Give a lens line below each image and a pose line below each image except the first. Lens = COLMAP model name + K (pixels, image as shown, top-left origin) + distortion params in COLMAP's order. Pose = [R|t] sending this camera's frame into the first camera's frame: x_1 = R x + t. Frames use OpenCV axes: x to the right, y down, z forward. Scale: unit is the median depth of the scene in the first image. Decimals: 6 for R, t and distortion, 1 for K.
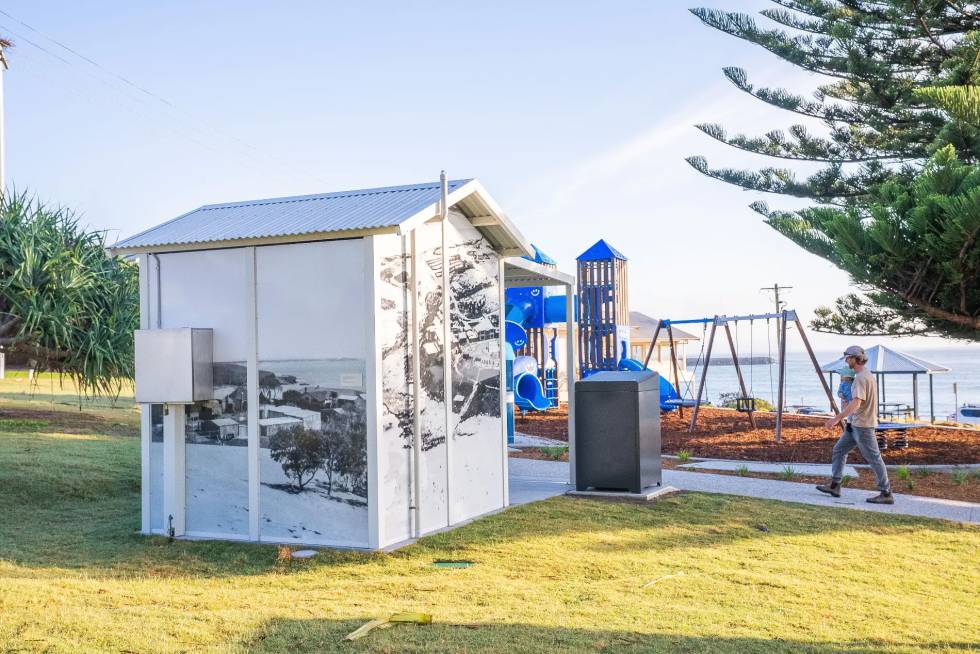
lens RADIAL K [[1210.8, 0, 489.7], [0, 1210.8, 331.5], [0, 0, 1]] dist [0.129973, 0.000000]
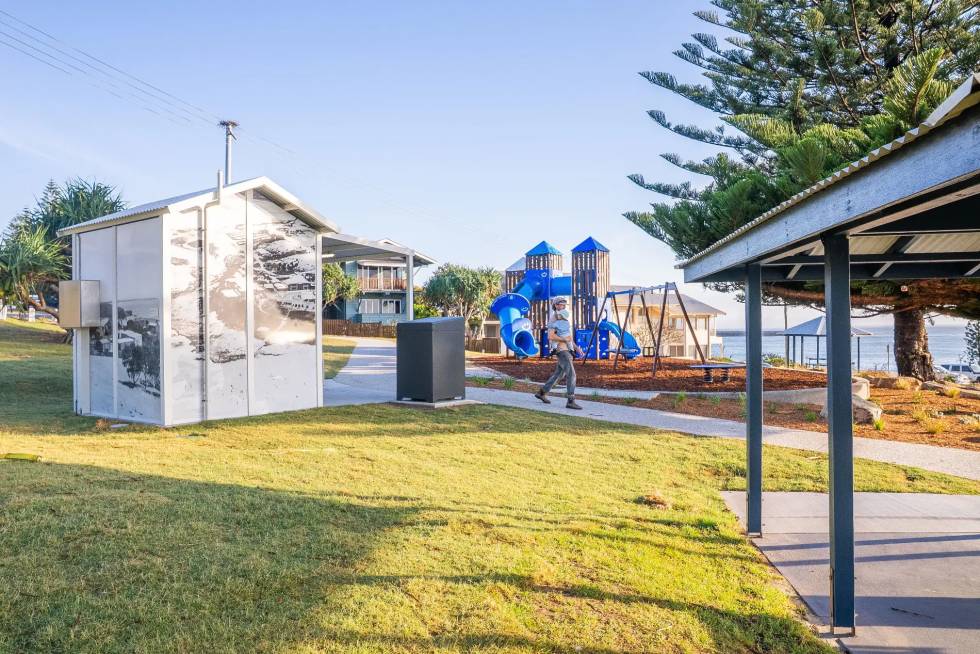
lens RADIAL K [[820.2, 0, 489.7], [0, 820.2, 331.0], [0, 0, 1]] dist [-0.110945, 0.000796]
pose [[0.974350, 0.008681, -0.224871, 0.468617], [-0.004639, 0.999818, 0.018497, 0.039040], [0.224991, -0.016979, 0.974213, 0.119589]]
